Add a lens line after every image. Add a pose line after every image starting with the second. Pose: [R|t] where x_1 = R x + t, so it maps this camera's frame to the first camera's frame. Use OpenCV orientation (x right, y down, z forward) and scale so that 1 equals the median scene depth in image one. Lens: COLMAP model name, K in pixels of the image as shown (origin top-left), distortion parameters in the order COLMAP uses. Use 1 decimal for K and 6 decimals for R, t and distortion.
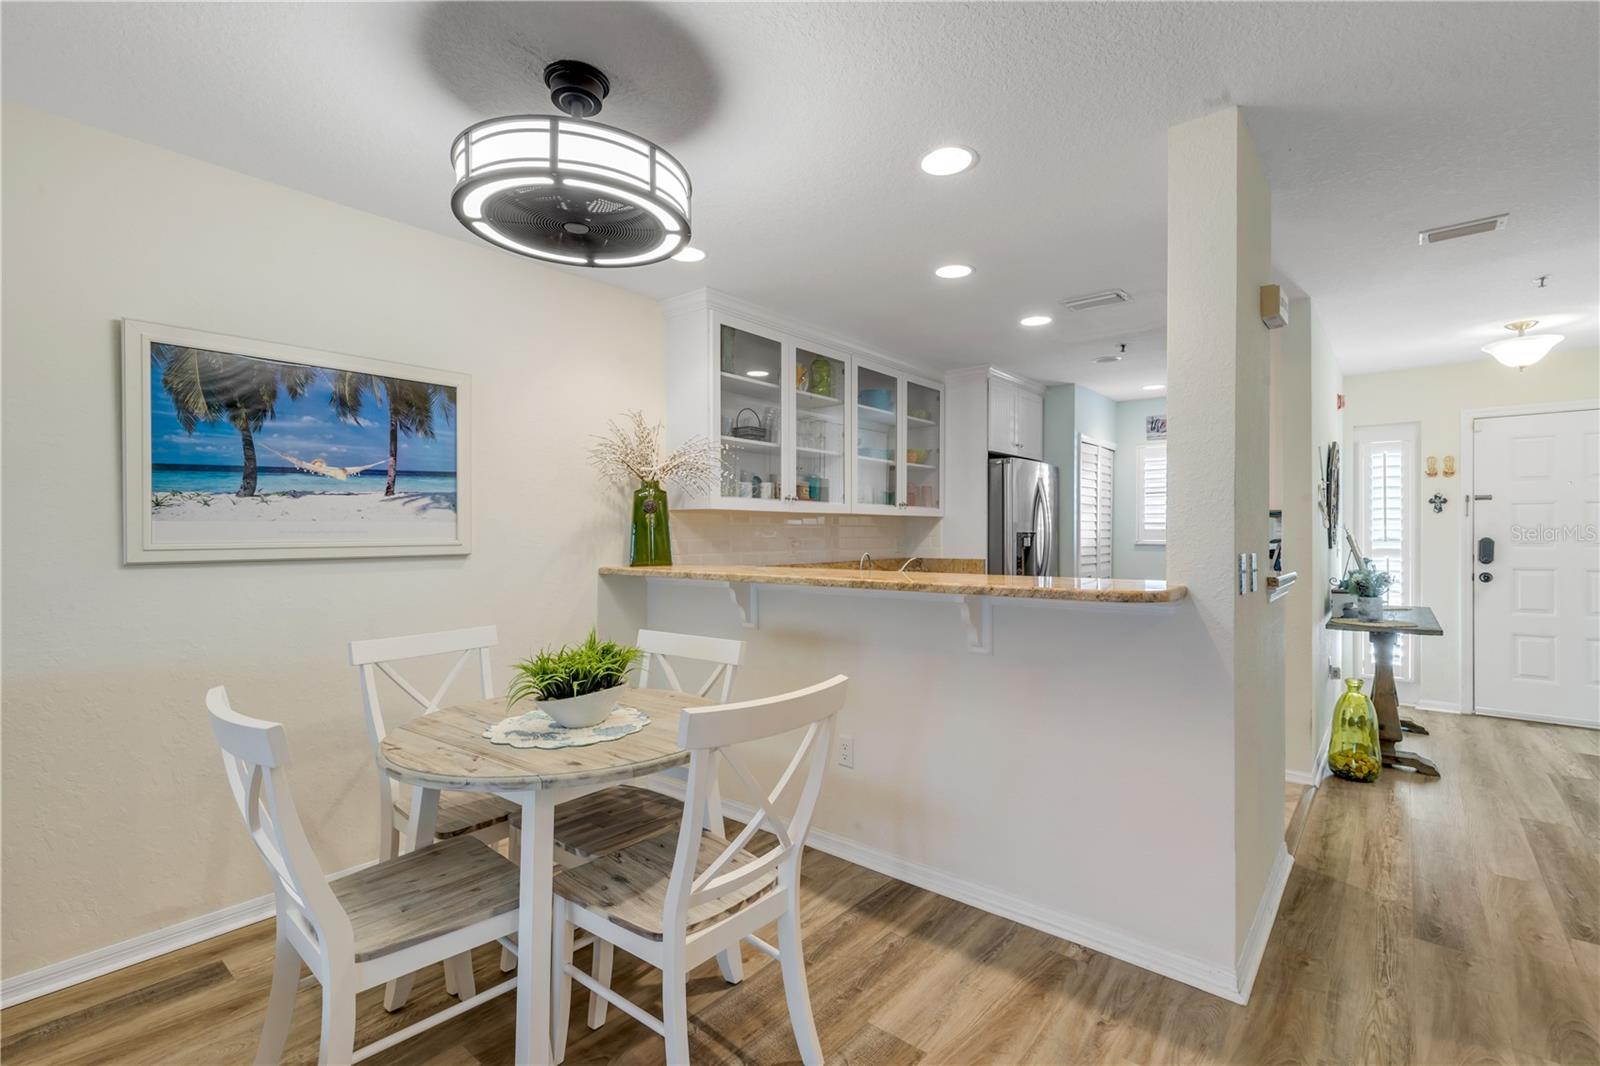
lens RADIAL K [[722.6, 0, 815.0], [0, 722.6, 532.8], [0, 0, 1]] dist [0.004795, -0.000351]
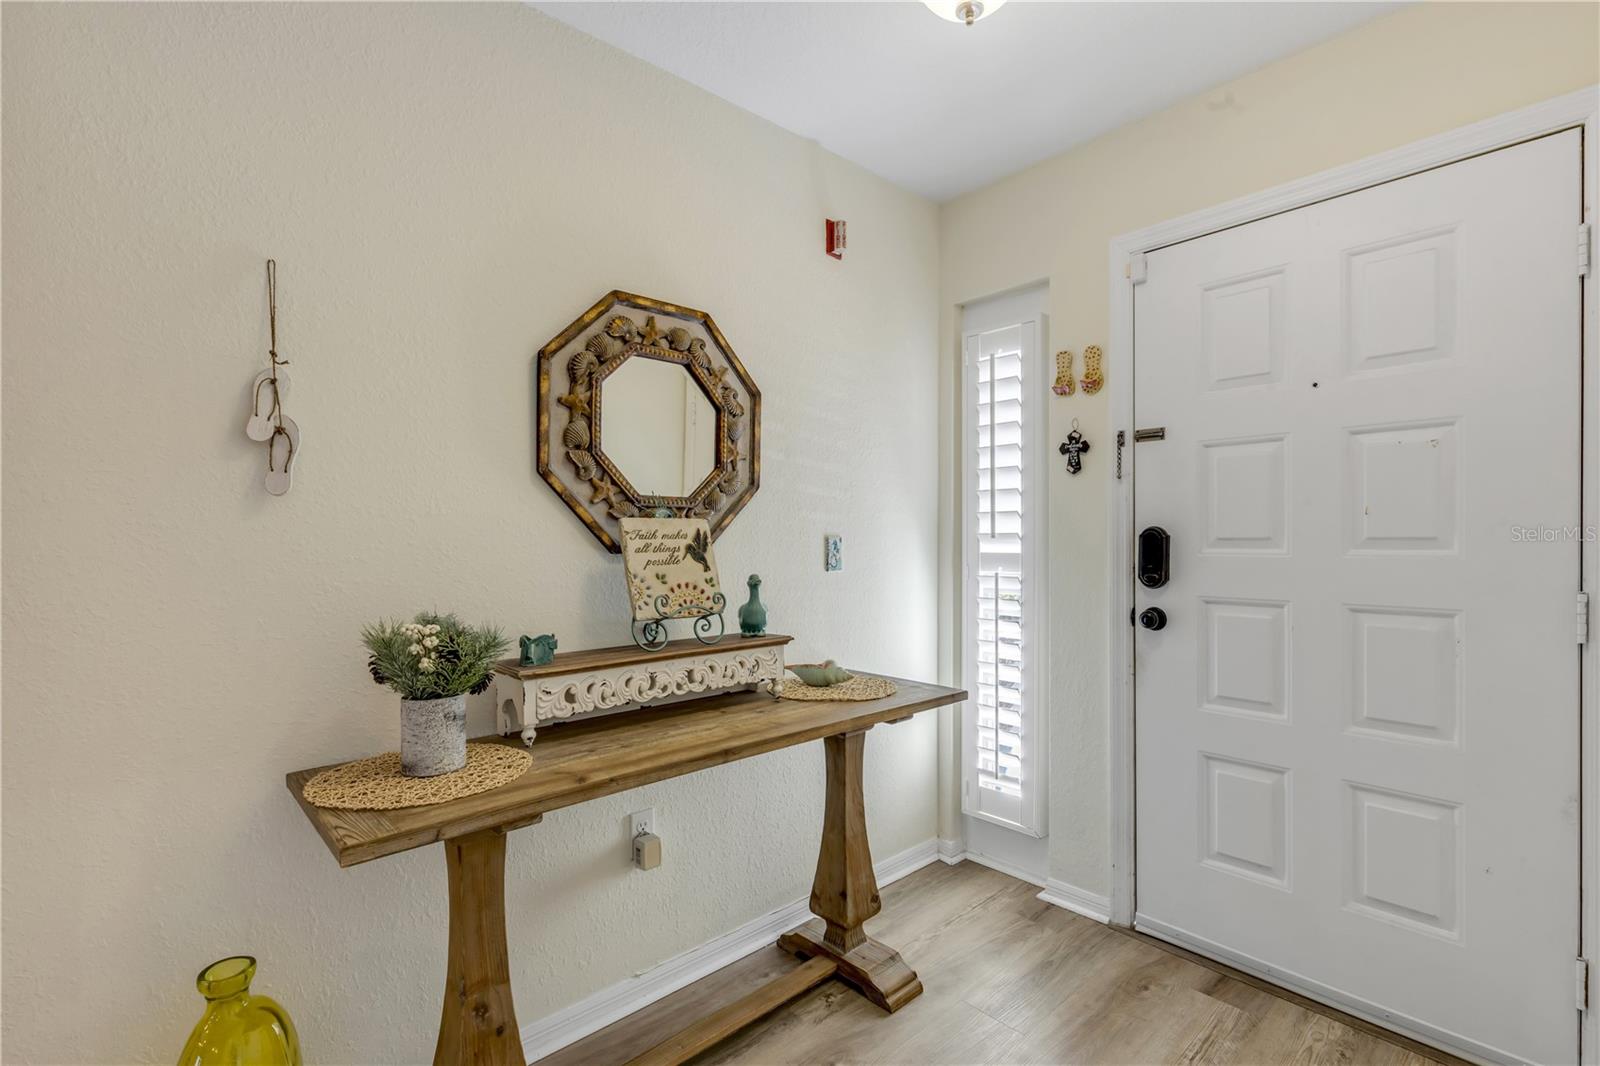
lens RADIAL K [[735.7, 0, 811.2], [0, 735.7, 545.9], [0, 0, 1]] dist [0.007095, -0.001229]
pose [[0.985484, 0.009752, -0.169486, 0.783631], [-0.009339, 0.999951, 0.003235, 0.018168], [0.169509, -0.001605, 0.985527, 0.521922]]
